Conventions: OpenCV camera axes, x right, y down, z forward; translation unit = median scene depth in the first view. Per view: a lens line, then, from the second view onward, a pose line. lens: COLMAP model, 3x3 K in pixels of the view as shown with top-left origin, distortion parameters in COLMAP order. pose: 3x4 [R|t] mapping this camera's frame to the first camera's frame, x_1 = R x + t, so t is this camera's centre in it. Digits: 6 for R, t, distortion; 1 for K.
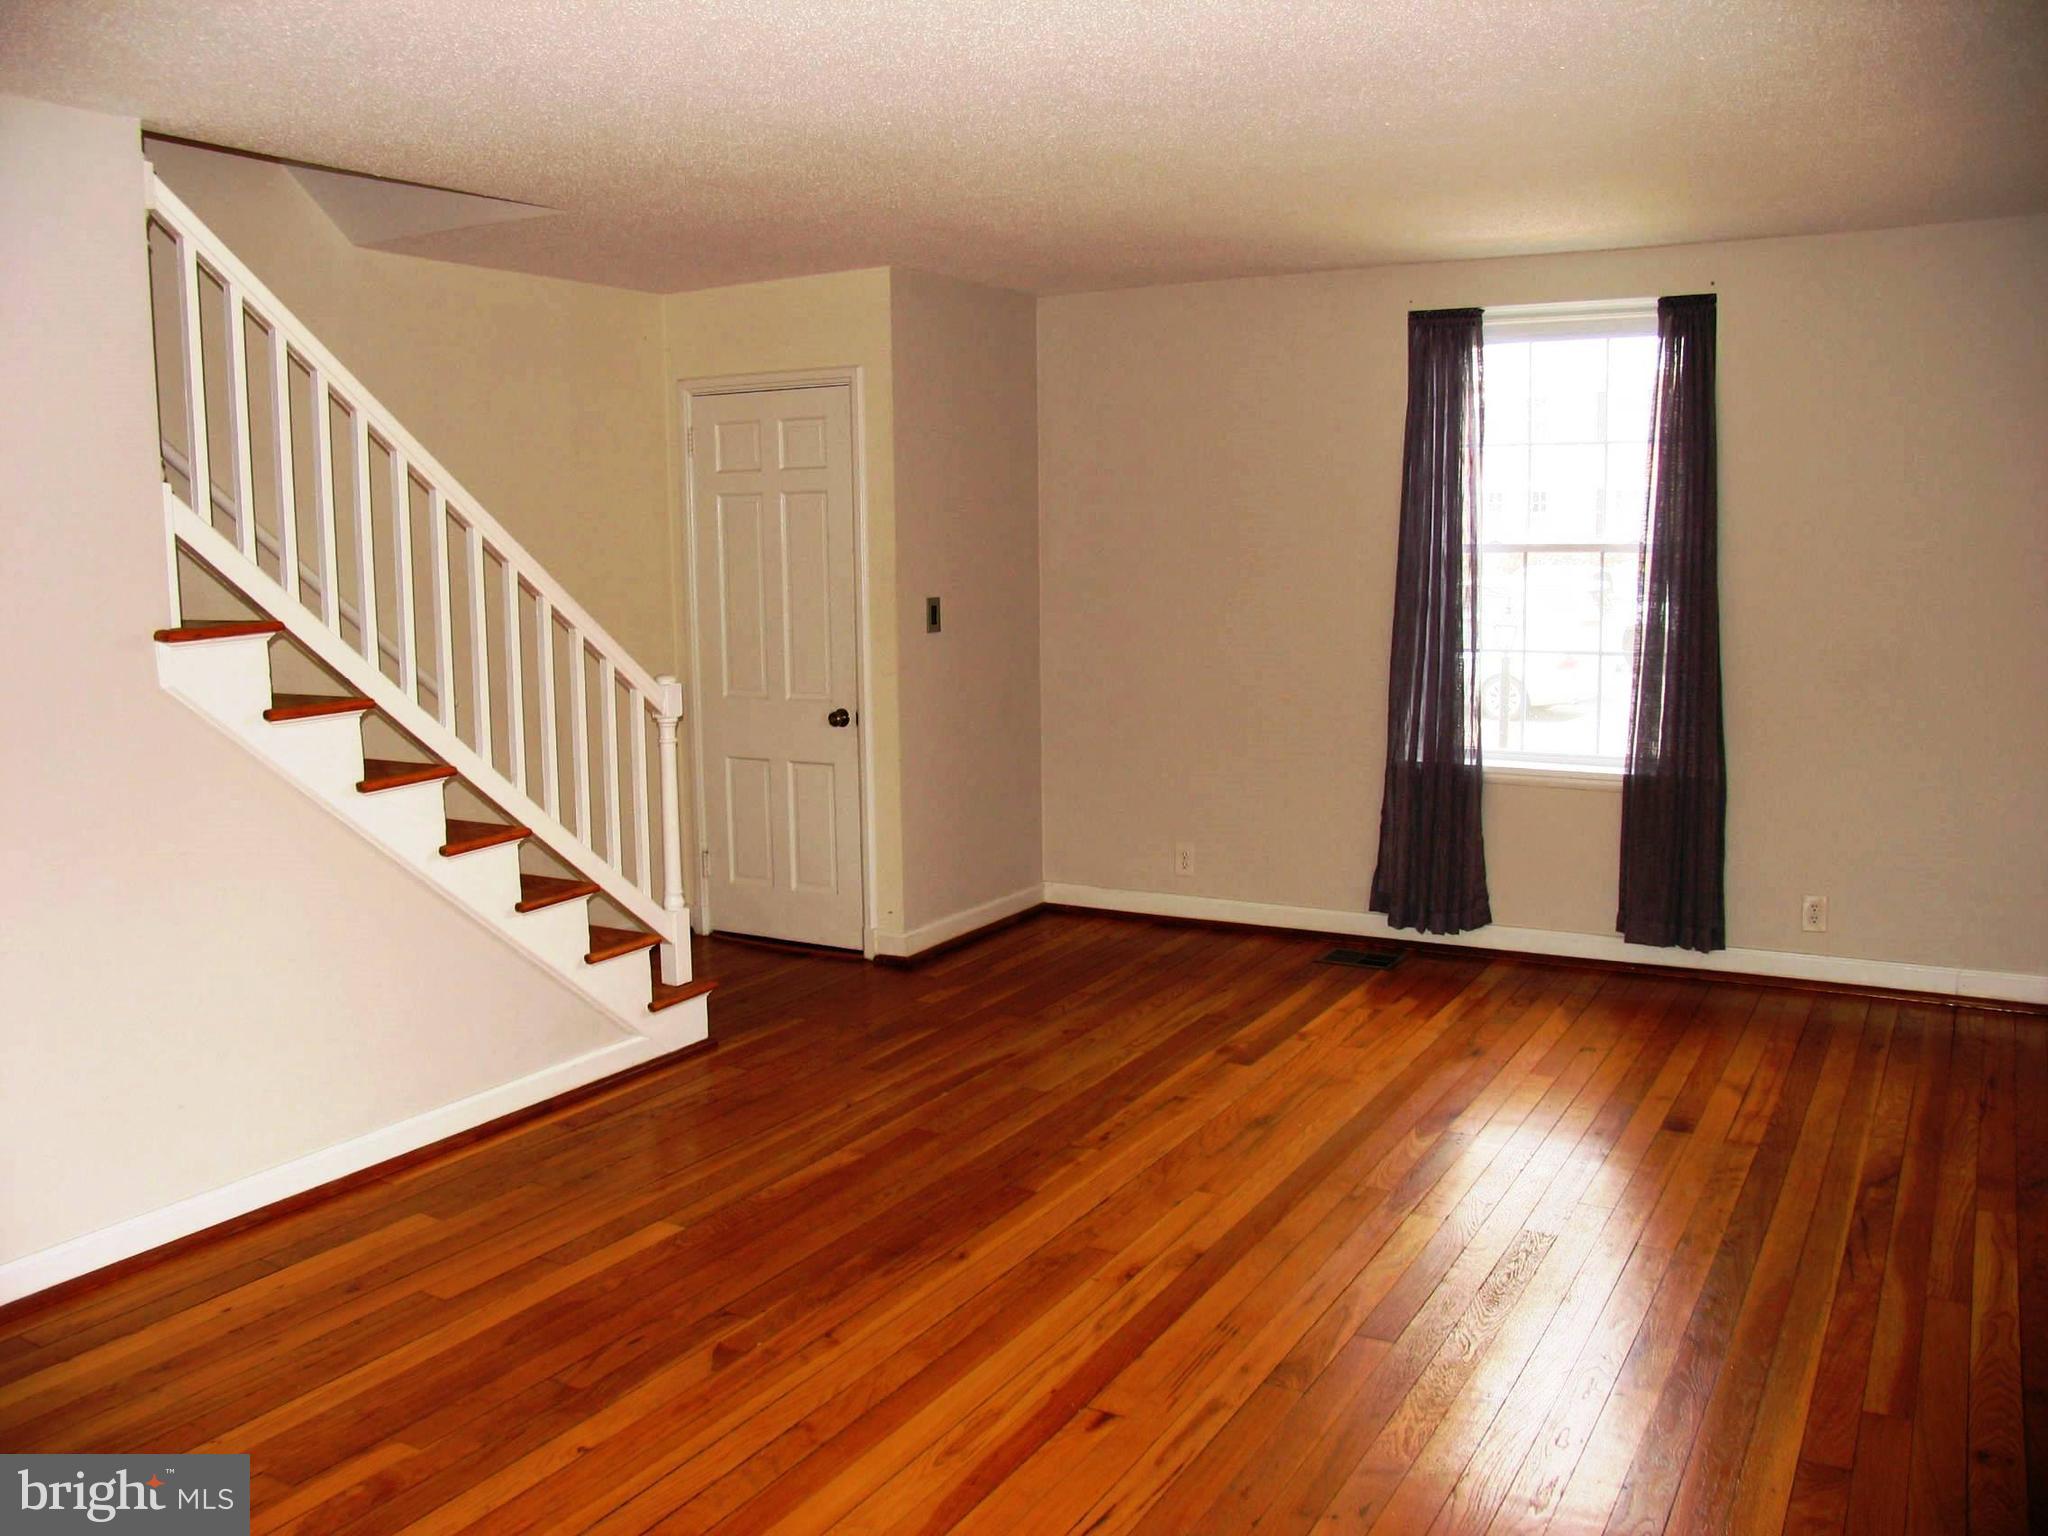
lens RADIAL K [[1722.6, 0, 995.9], [0, 1722.6, 771.2], [0, 0, 1]] dist [-0.170951, 0.137499]
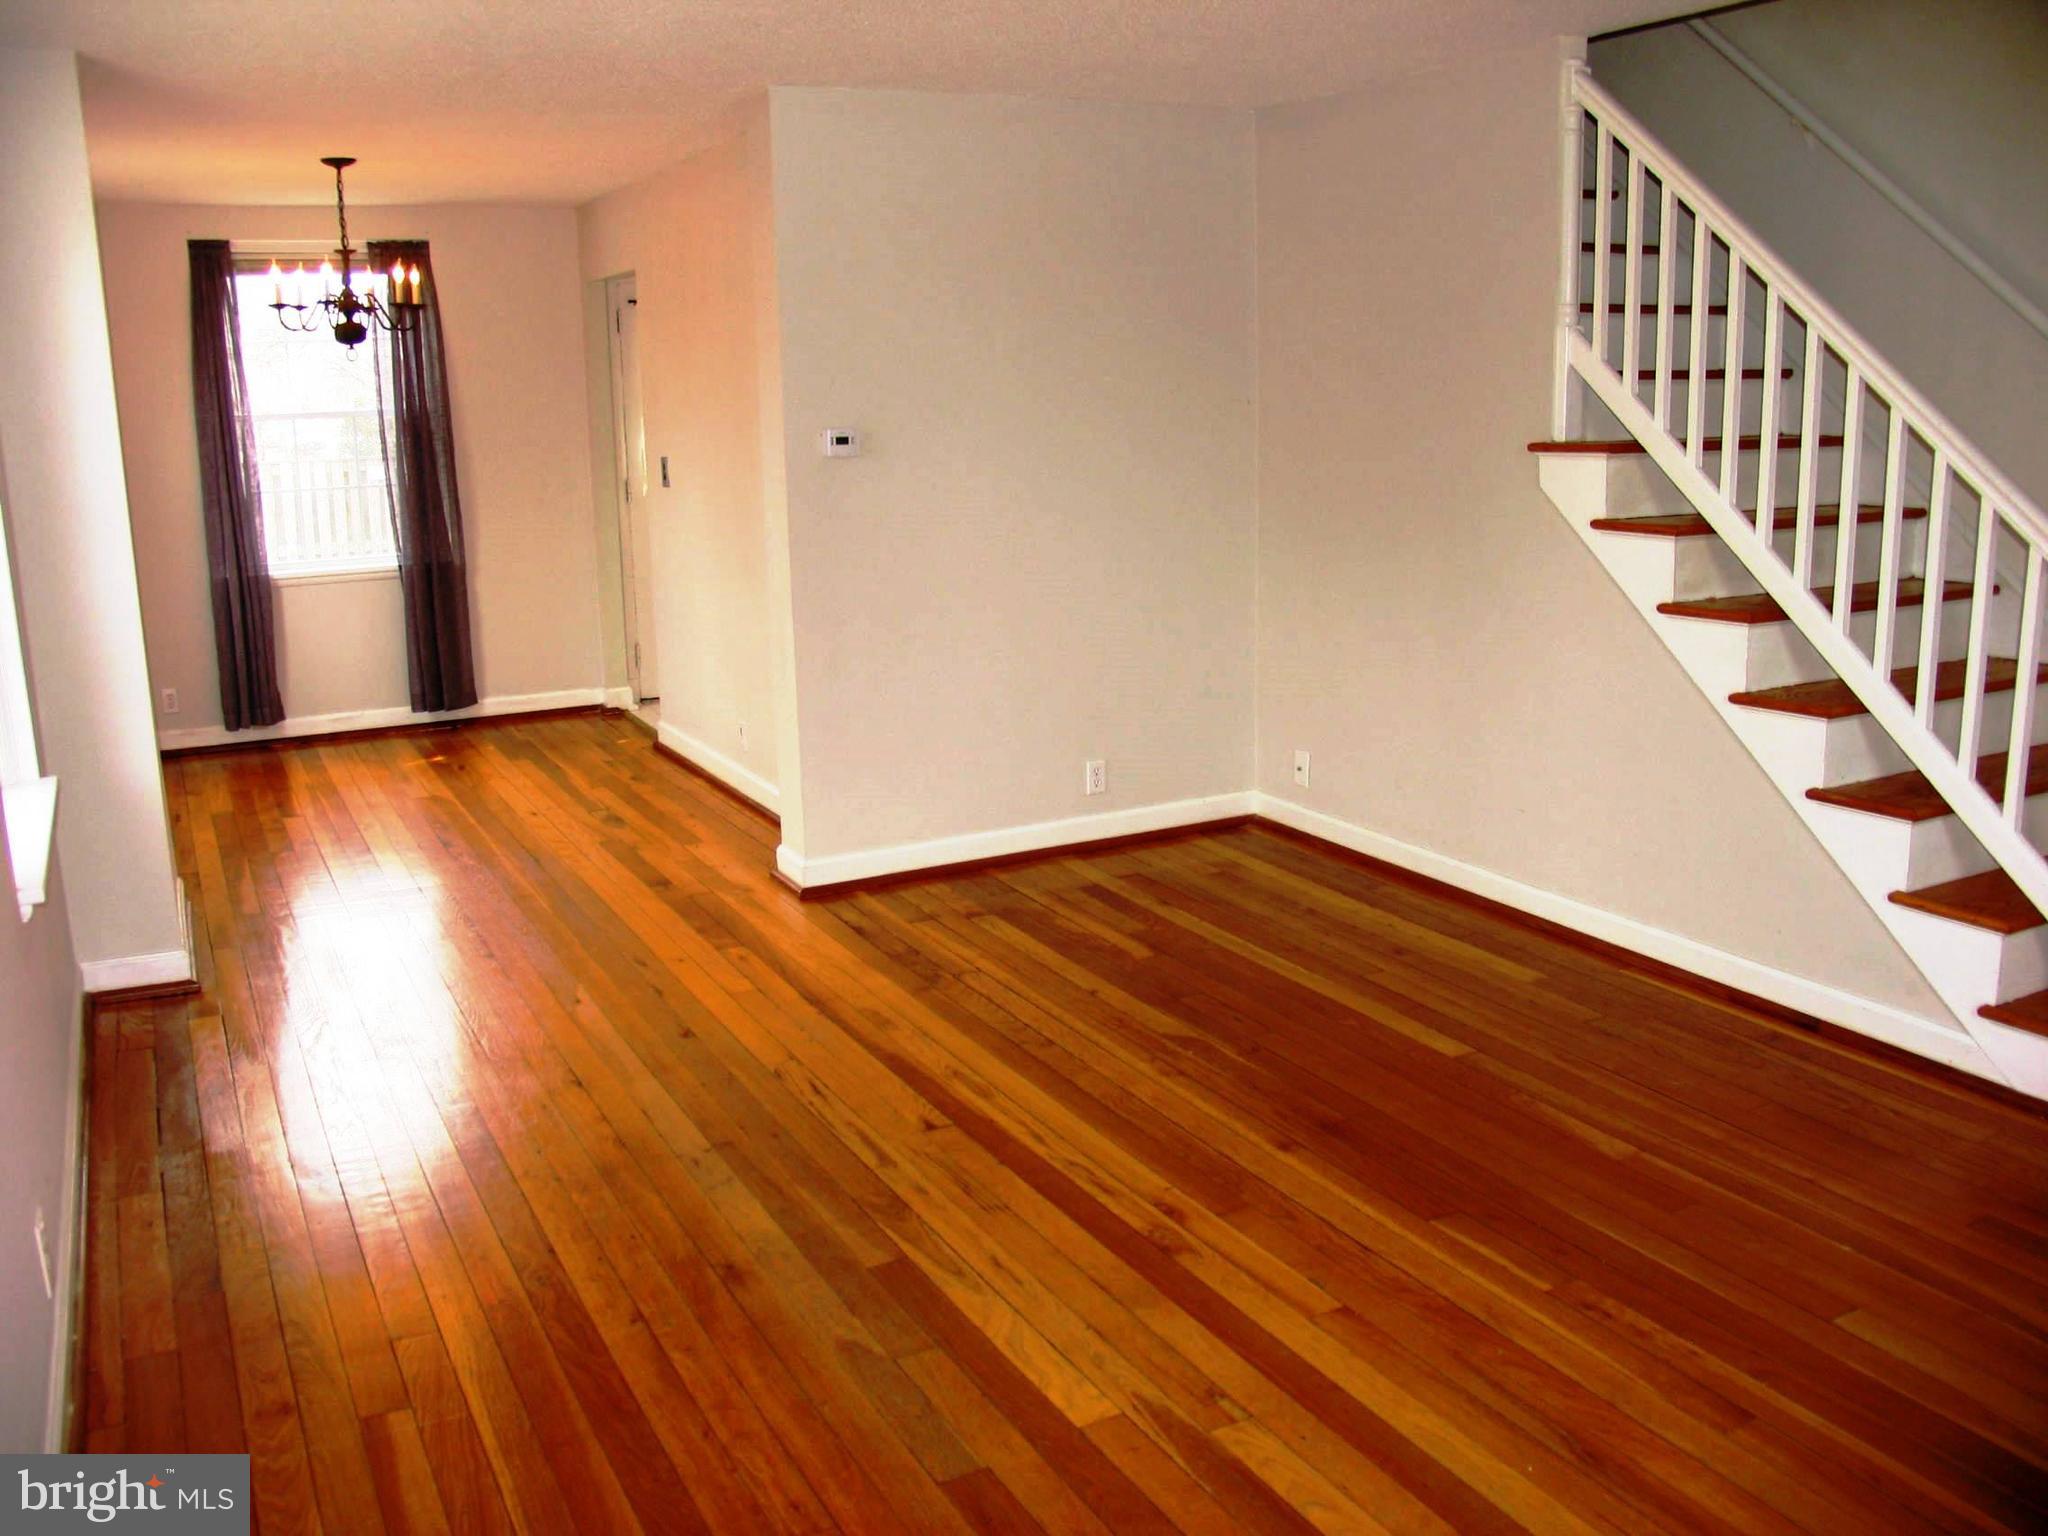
lens RADIAL K [[1722.6, 0, 995.9], [0, 1722.6, 771.2], [0, 0, 1]] dist [-0.170951, 0.137499]
pose [[-0.533914, 0.211911, -0.818553, 0.813955], [-0.085873, 0.949490, 0.301820, -0.194099], [0.841167, 0.231437, -0.488749, 1.291030]]
